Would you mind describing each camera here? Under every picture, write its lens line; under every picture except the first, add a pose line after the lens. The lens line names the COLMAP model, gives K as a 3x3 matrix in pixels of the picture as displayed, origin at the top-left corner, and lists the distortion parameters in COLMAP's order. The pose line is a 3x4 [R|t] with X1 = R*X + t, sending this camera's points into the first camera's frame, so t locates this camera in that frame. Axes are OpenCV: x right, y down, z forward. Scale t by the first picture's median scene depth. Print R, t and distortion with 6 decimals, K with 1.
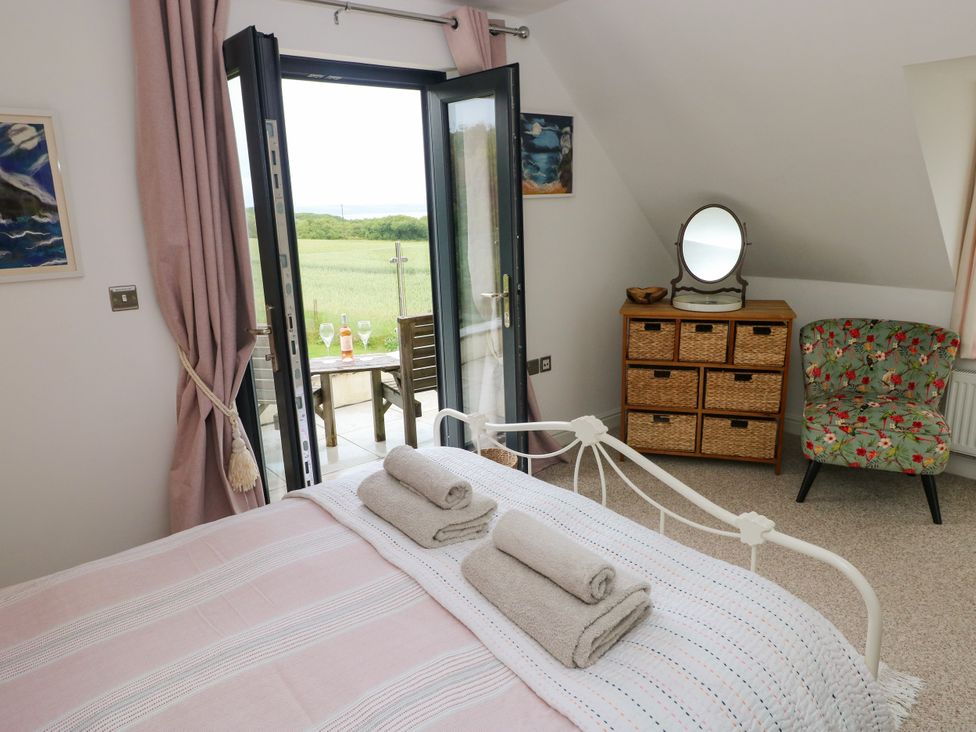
lens RADIAL K [[652.9, 0, 488.3], [0, 652.9, 359.7], [0, 0, 1]] dist [-0.004823, -0.004289]
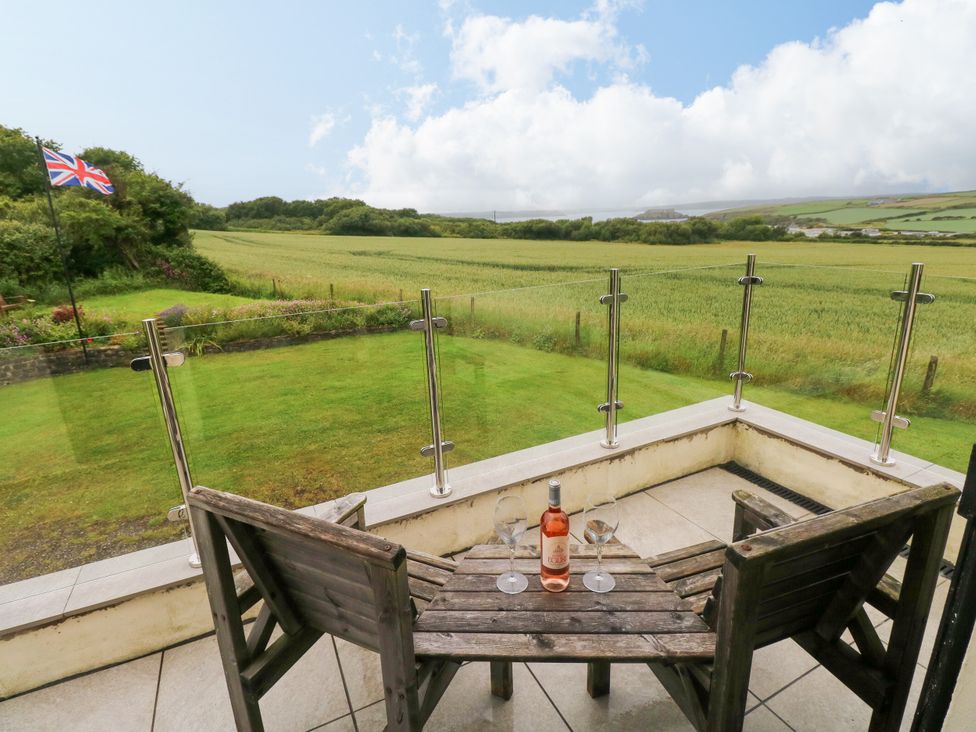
lens RADIAL K [[508.3, 0, 484.1], [0, 508.3, 360.8], [0, 0, 1]] dist [-0.000614, -0.012860]
pose [[0.972606, 0.058650, -0.224938, -0.230008], [-0.046407, 0.997159, 0.059339, -0.189806], [0.227779, -0.047275, 0.972565, 0.823547]]
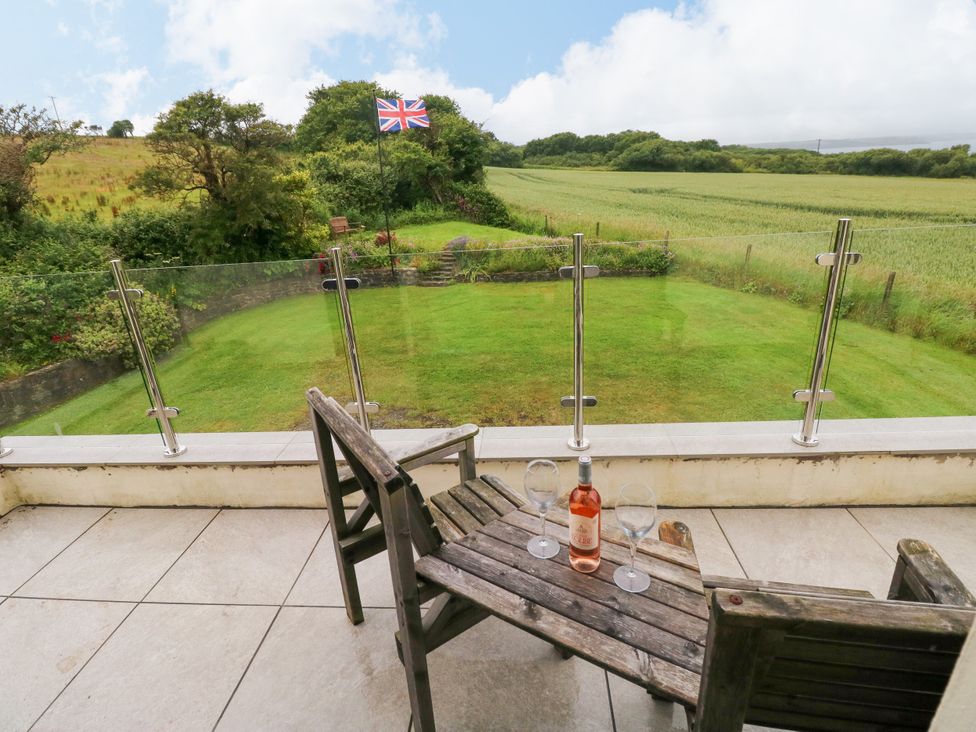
lens RADIAL K [[508.3, 0, 483.5], [0, 508.3, 361.2], [0, 0, 1]] dist [-0.000614, -0.012860]
pose [[0.721220, 0.236742, -0.650995, -0.112447], [-0.121685, 0.968471, 0.217384, -0.207880], [0.681934, -0.077565, 0.727289, 0.899116]]
